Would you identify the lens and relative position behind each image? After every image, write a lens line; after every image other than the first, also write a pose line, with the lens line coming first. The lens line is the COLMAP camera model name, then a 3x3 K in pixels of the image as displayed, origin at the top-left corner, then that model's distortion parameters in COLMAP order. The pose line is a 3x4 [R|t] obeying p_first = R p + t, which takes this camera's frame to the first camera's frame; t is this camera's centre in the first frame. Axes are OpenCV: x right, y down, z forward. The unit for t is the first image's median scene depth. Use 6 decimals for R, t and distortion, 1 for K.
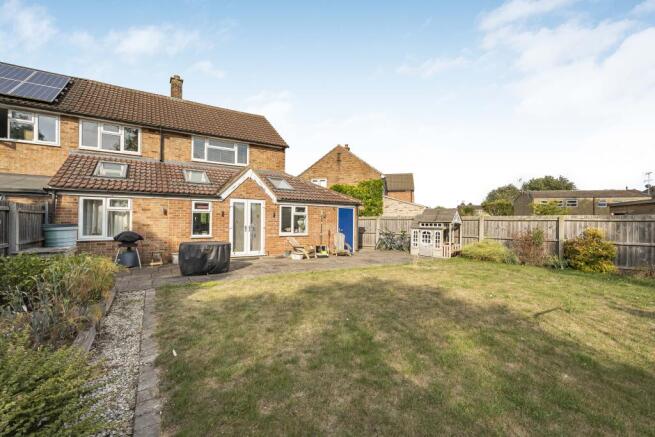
lens RADIAL K [[299.2, 0, 327.2], [0, 299.2, 219.5], [0, 0, 1]] dist [0.004238, 0.000490]
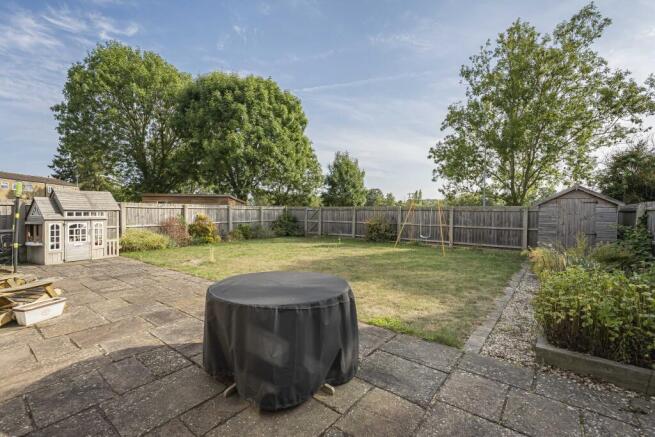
lens RADIAL K [[299.2, 0, 325.7], [0, 299.2, 213.3], [0, 0, 1]] dist [0.004238, 0.000490]
pose [[-0.310956, -0.020757, 0.950198, -0.478027], [-0.014940, 0.999745, 0.016950, -0.004096], [-0.950307, -0.008925, -0.311187, 0.681185]]
